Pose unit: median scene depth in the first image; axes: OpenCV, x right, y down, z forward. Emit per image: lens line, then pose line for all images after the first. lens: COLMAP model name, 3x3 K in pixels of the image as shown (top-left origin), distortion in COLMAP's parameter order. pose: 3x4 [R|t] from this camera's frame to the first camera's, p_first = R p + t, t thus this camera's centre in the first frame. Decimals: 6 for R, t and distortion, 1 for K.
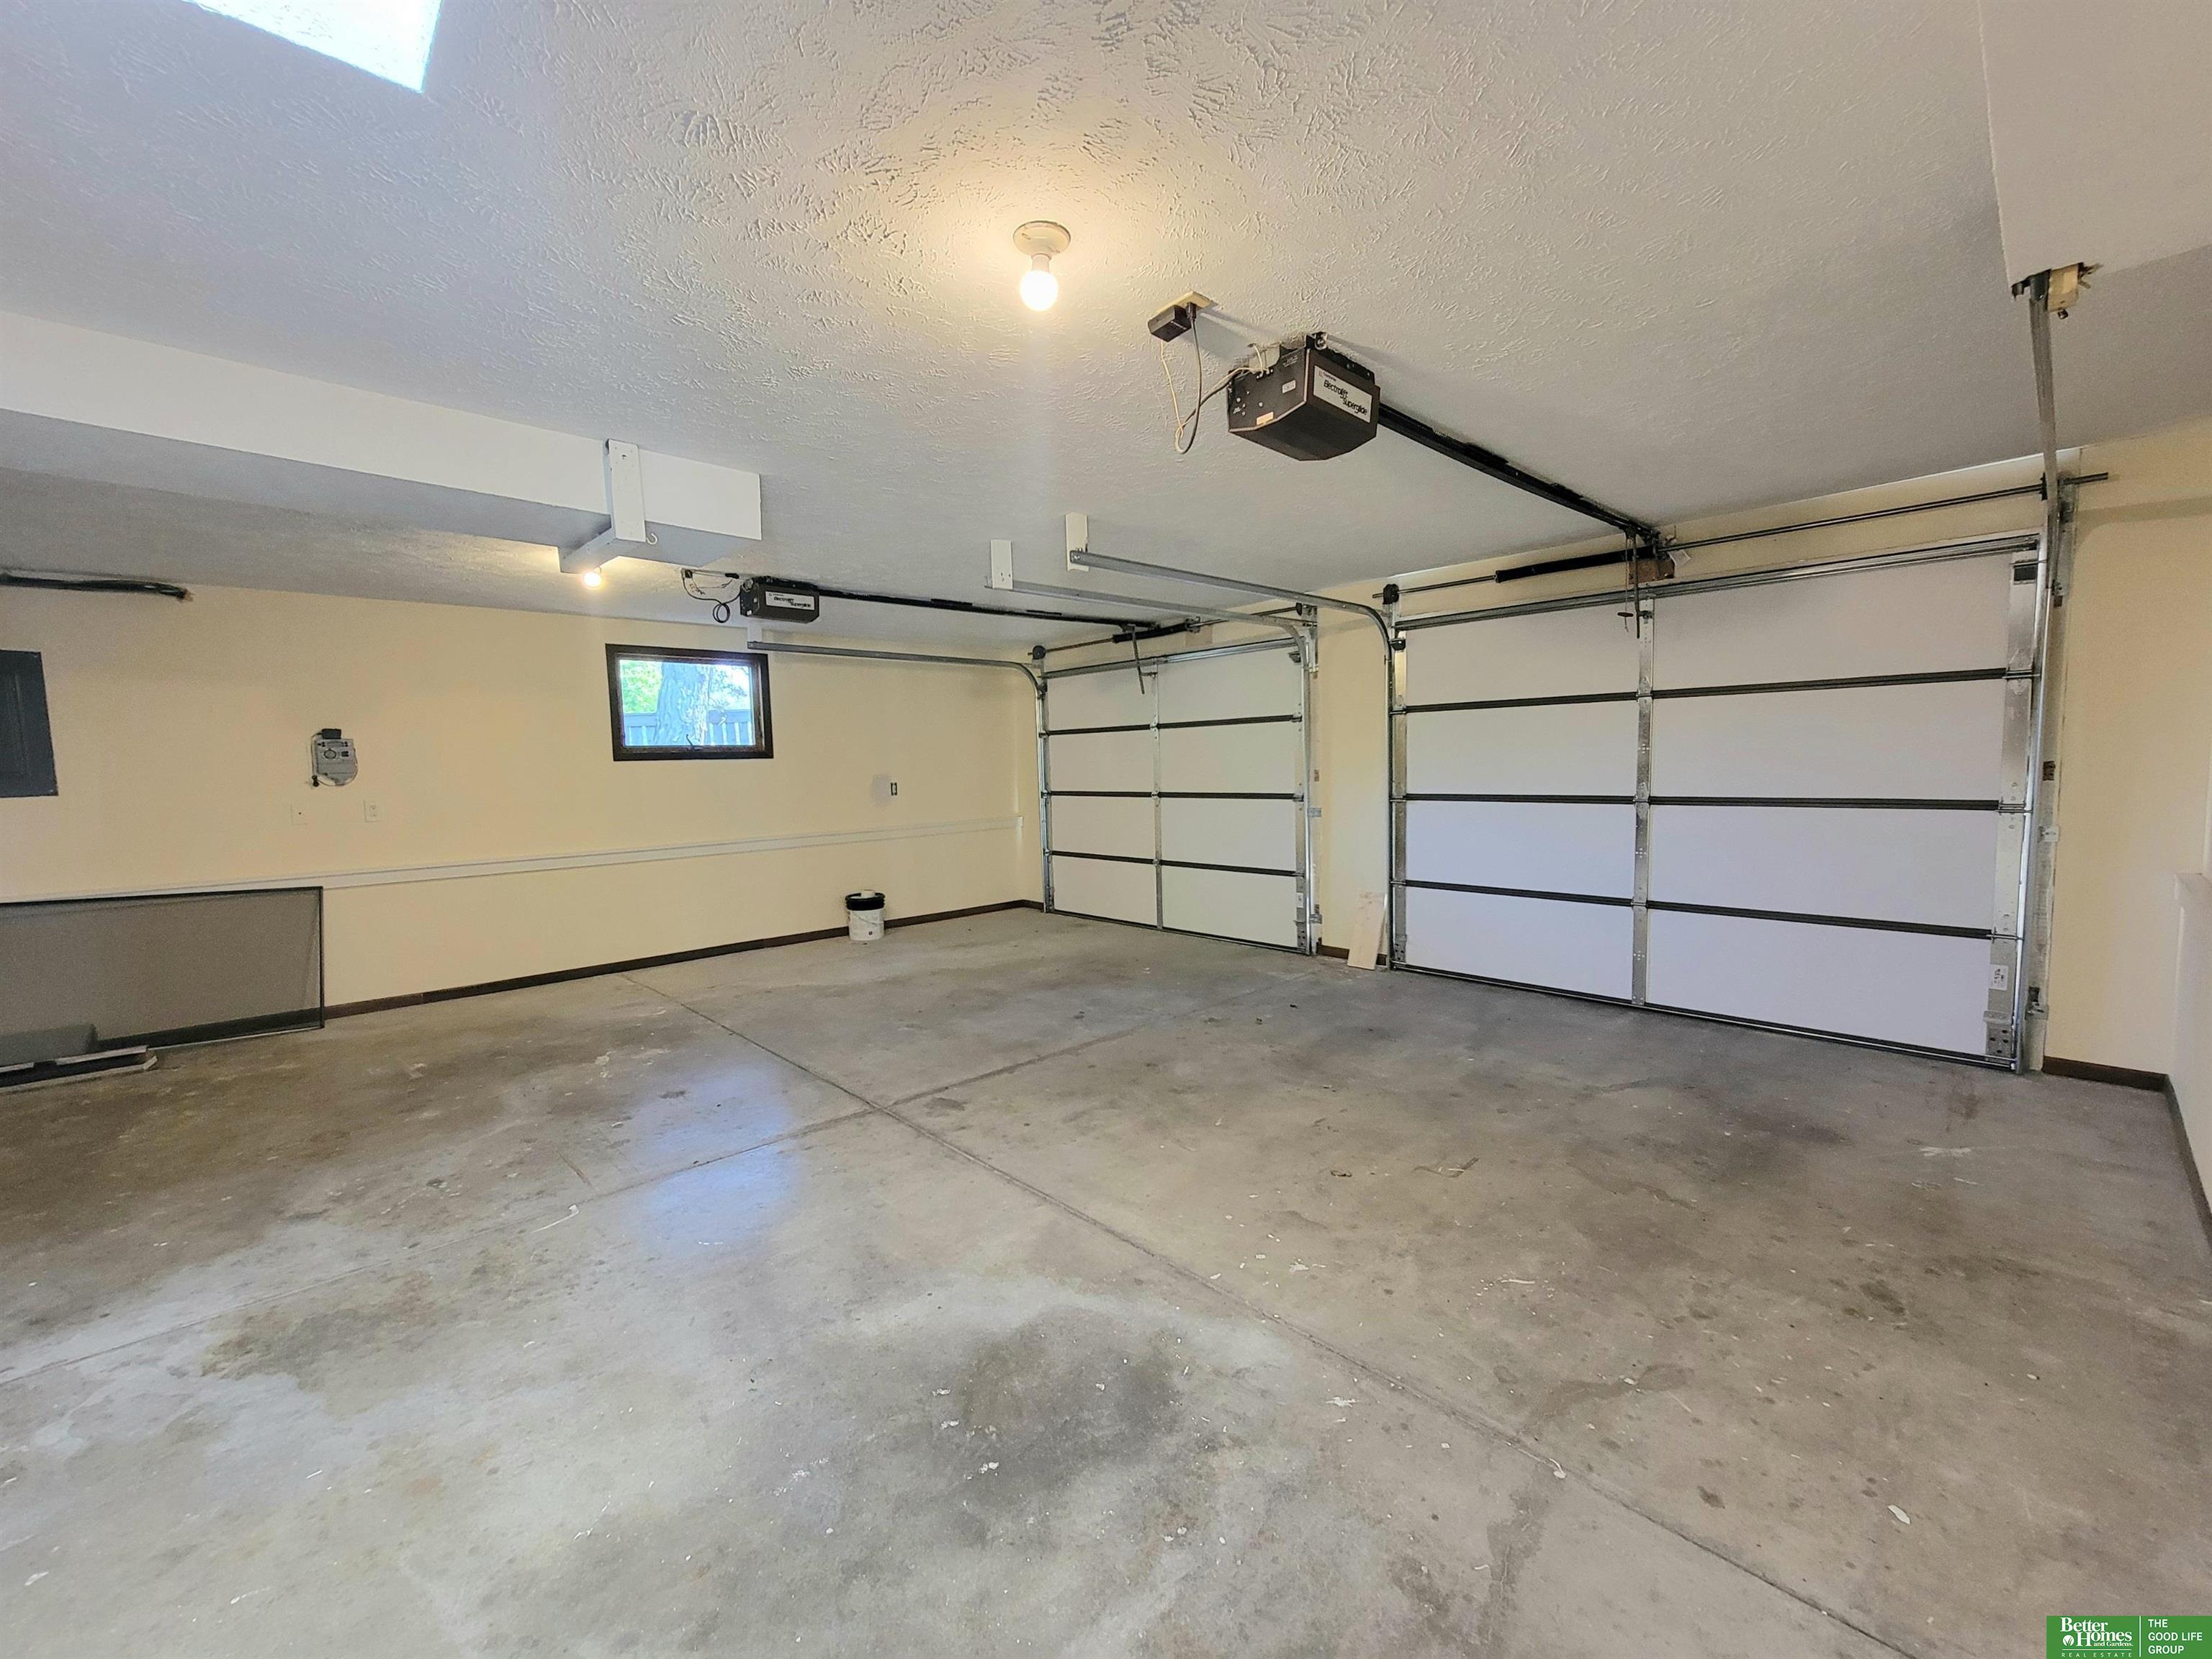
lens RADIAL K [[882.2, 0, 1101.0], [0, 882.2, 832.0], [0, 0, 1]] dist [0.001751, 0.000178]
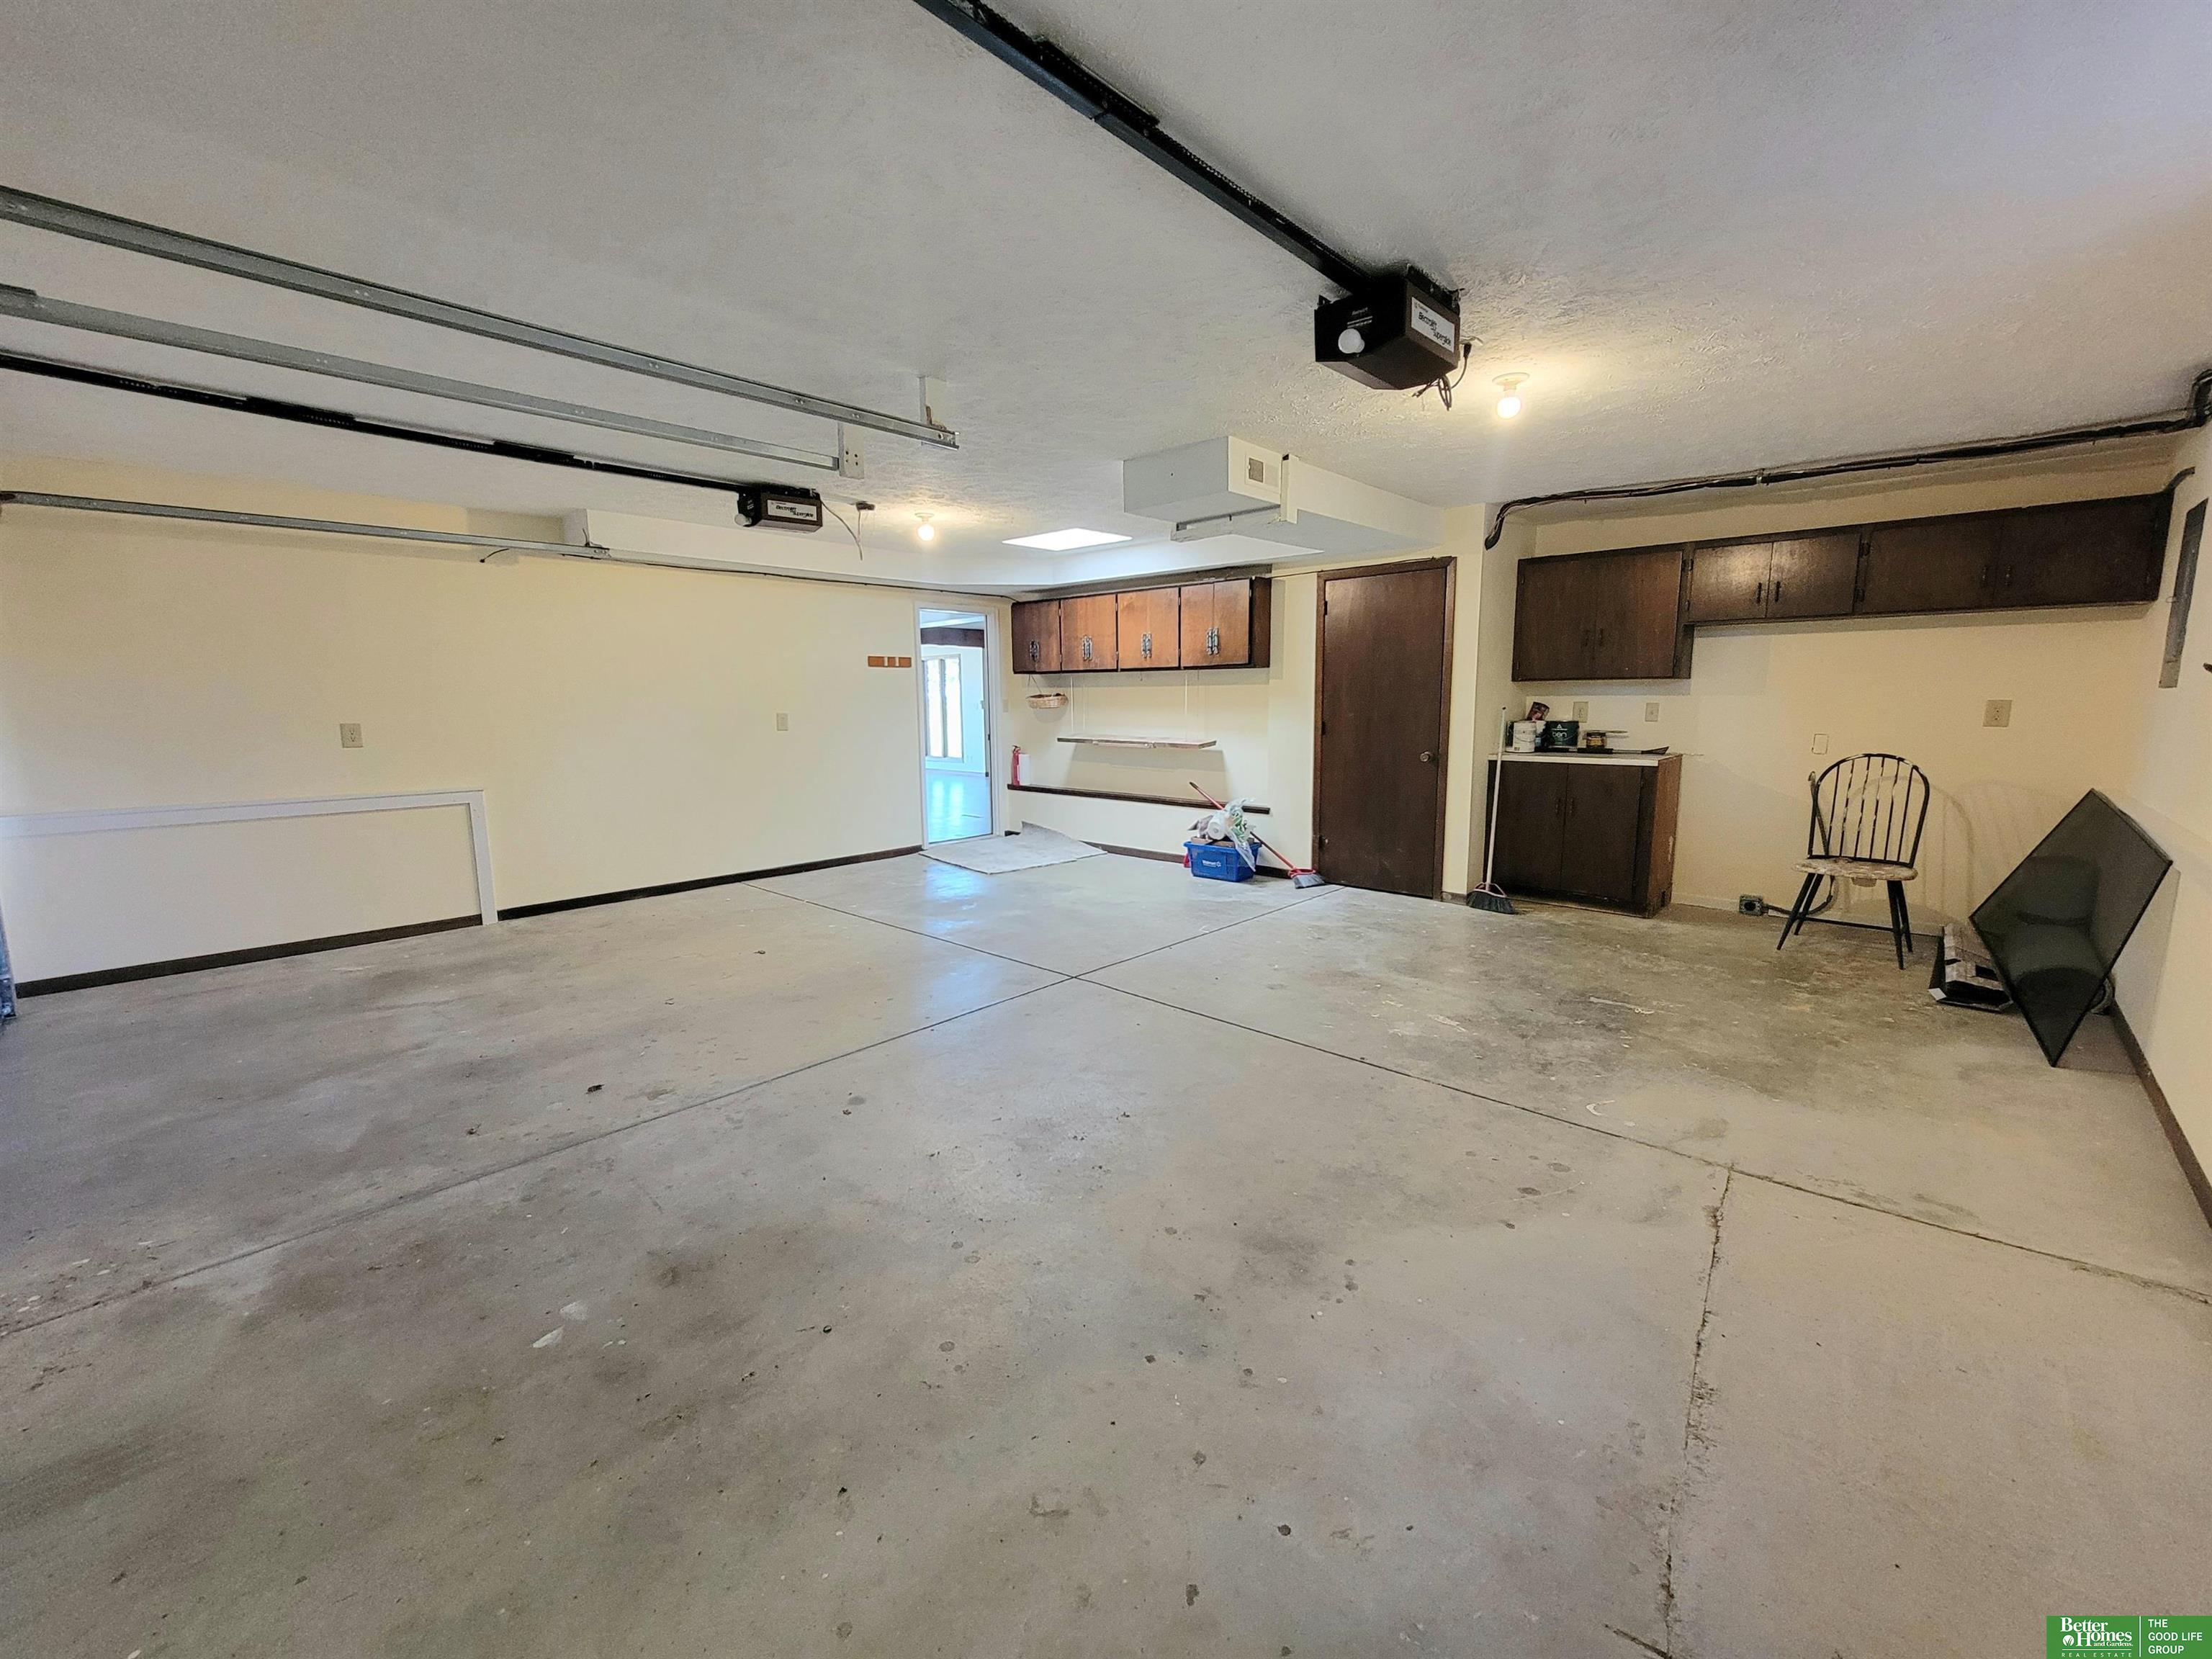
lens RADIAL K [[882.2, 0, 1110.1], [0, 882.2, 830.6], [0, 0, 1]] dist [0.001751, 0.000178]
pose [[-0.996836, 0.047012, -0.064099, -0.213685], [0.031207, 0.973077, 0.228357, -0.140967], [0.073108, 0.225634, -0.971465, 1.949722]]
